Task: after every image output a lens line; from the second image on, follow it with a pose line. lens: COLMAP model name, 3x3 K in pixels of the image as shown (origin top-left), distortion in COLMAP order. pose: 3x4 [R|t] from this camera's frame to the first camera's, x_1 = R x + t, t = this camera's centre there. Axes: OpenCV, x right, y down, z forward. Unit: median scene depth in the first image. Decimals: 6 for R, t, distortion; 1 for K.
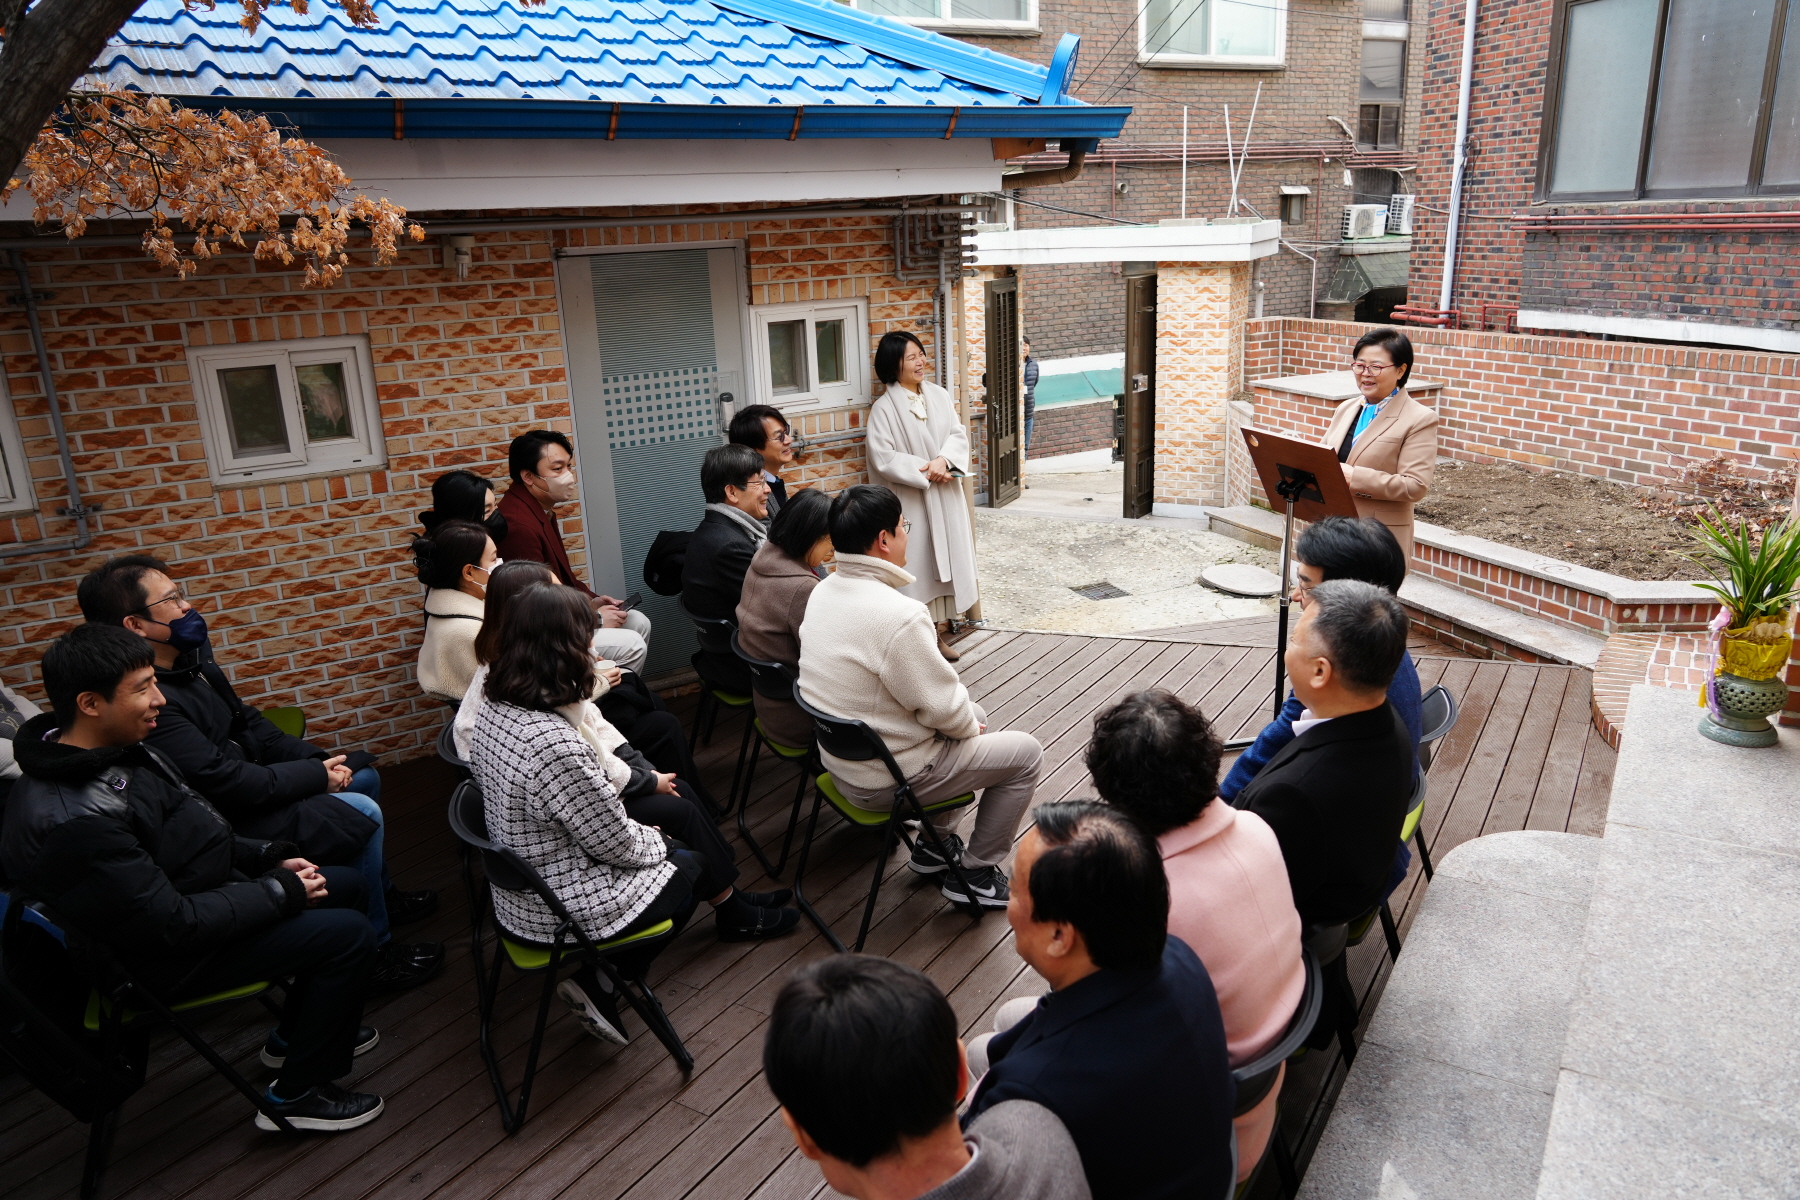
lens RADIAL K [[1269.6, 0, 907.0], [0, 1269.6, 601.2], [0, 0, 1]] dist [-0.010204, 0.011131]
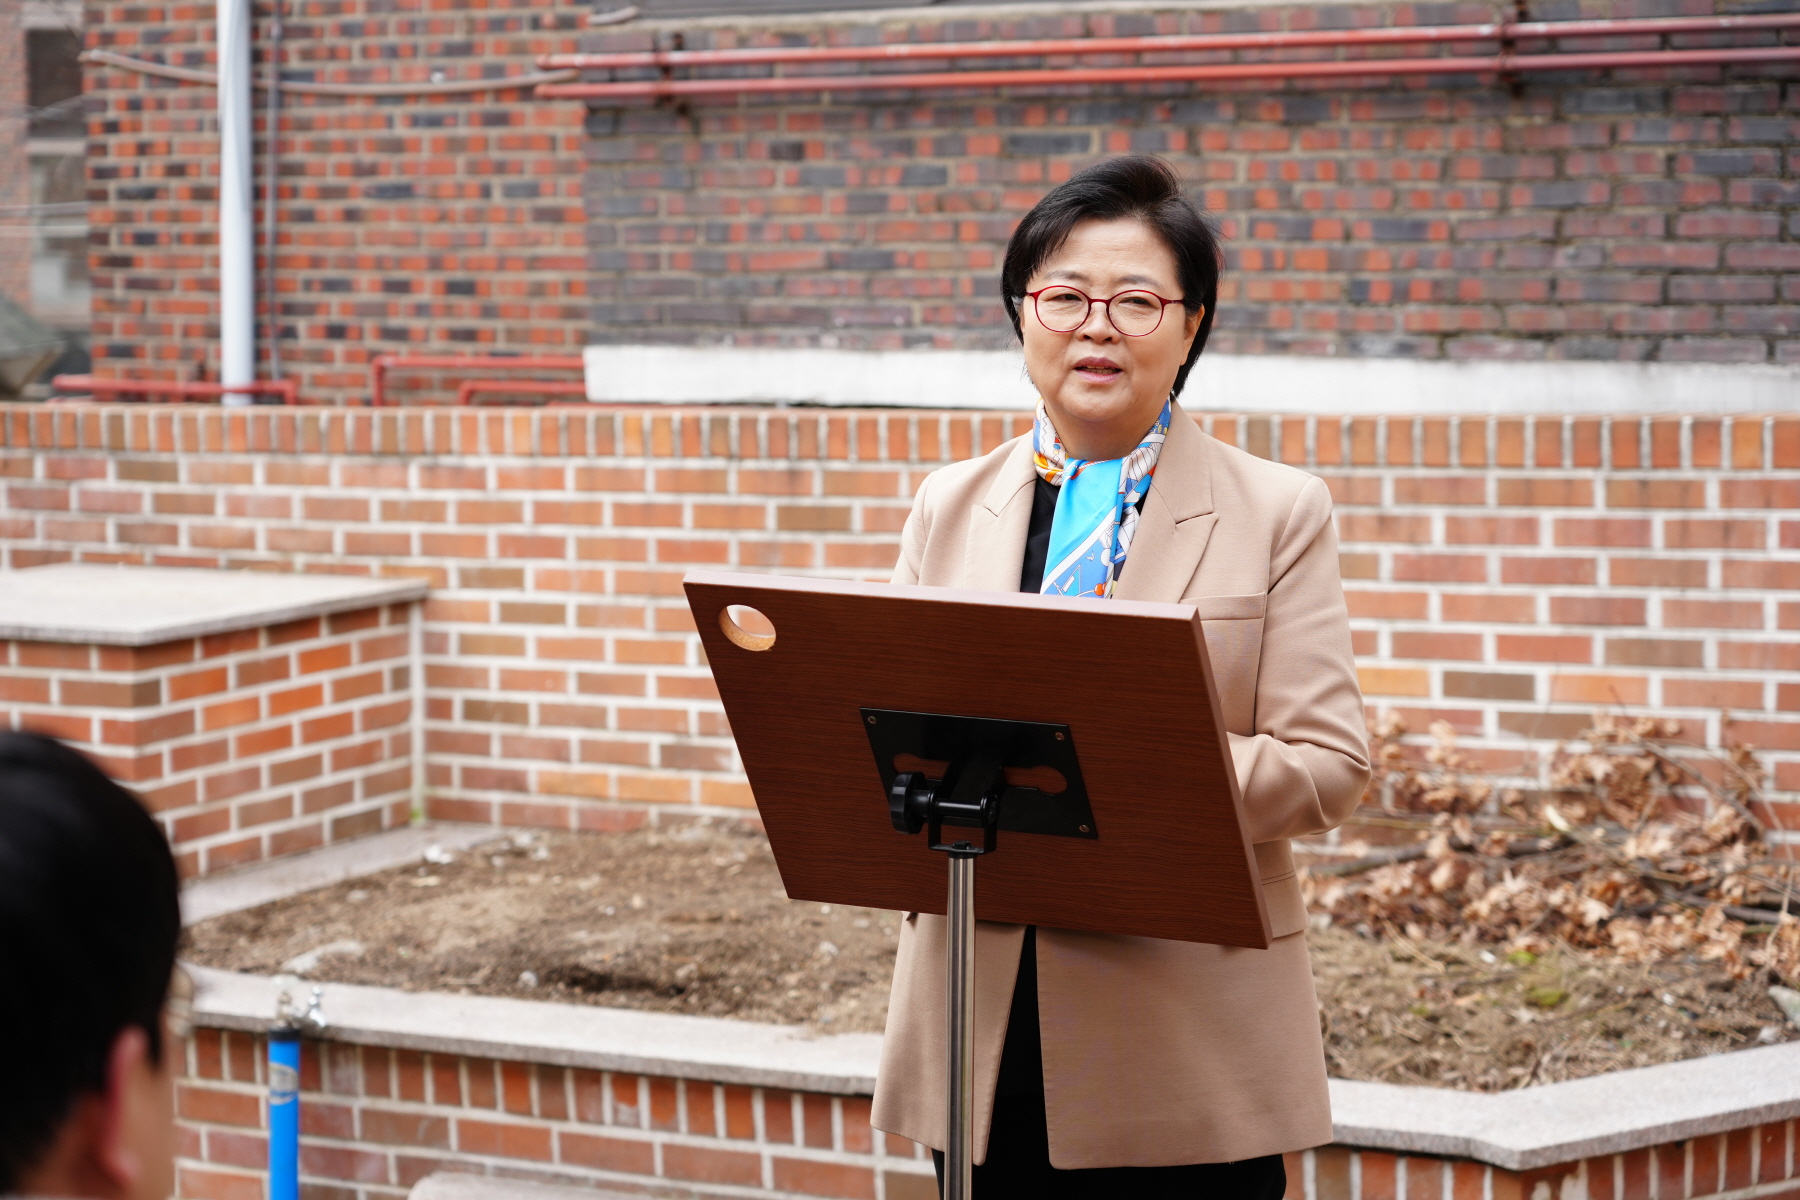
lens RADIAL K [[4016.1, 0, 900.0], [0, 4016.1, 600.0], [0, 0, 1]] dist [0.020777, 0.366243]
pose [[0.760972, -0.030388, 0.648073, -0.107304], [0.167472, 0.974250, -0.150964, -0.006653], [-0.626797, 0.223414, 0.746466, 0.231896]]
